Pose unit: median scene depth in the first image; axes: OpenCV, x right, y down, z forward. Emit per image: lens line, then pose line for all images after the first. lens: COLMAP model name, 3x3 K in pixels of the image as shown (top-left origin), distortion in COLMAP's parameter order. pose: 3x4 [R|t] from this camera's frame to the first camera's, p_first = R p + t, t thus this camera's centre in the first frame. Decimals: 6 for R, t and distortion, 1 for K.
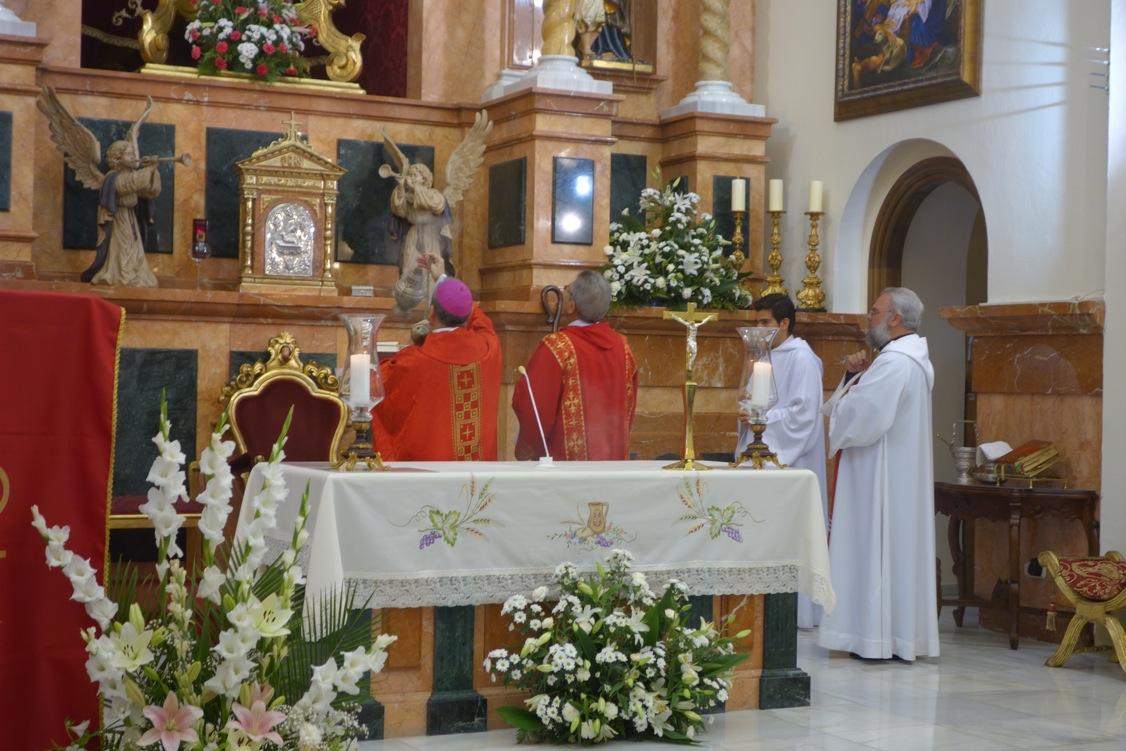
lens RADIAL K [[1846.3, 0, 569.4], [0, 1846.3, 374.9], [0, 0, 1]] dist [0.028216, -0.020722]
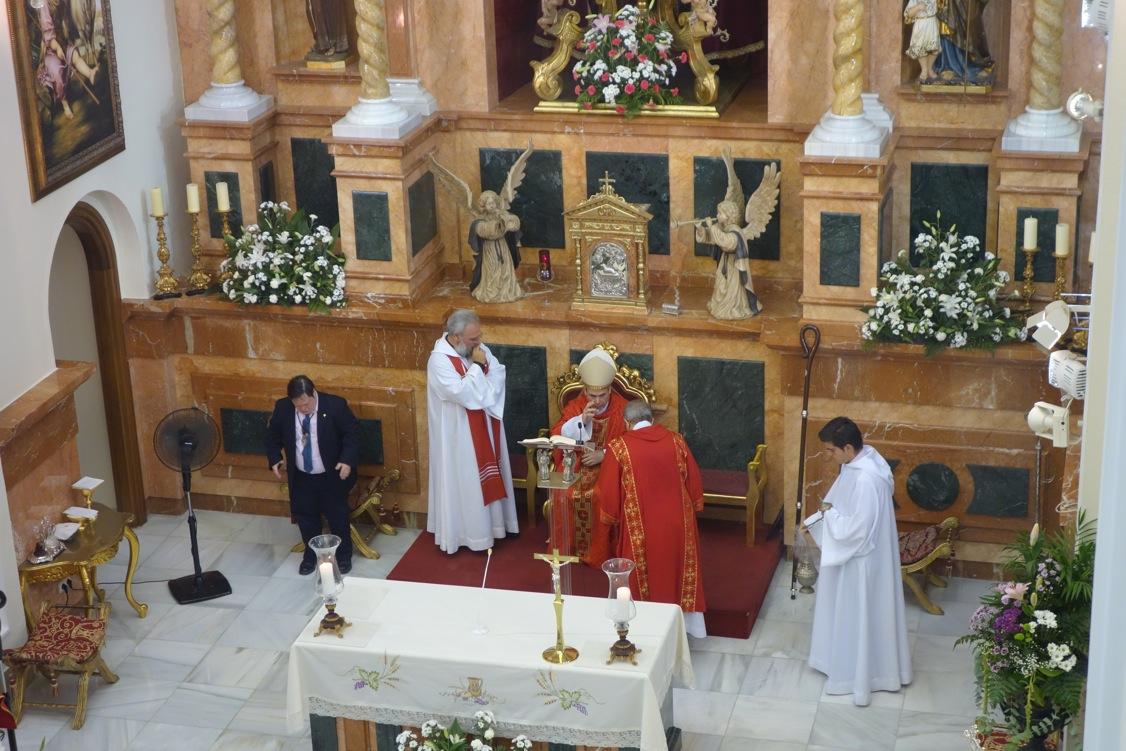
lens RADIAL K [[2096.2, 0, 563.0], [0, 2096.2, 375.5], [0, 0, 1]] dist [0.053553, -0.064518]
pose [[0.746263, 0.197649, -0.635631, 0.755247], [0.054340, 0.933625, 0.354107, -0.518925], [0.663430, -0.298797, 0.685989, -0.023096]]
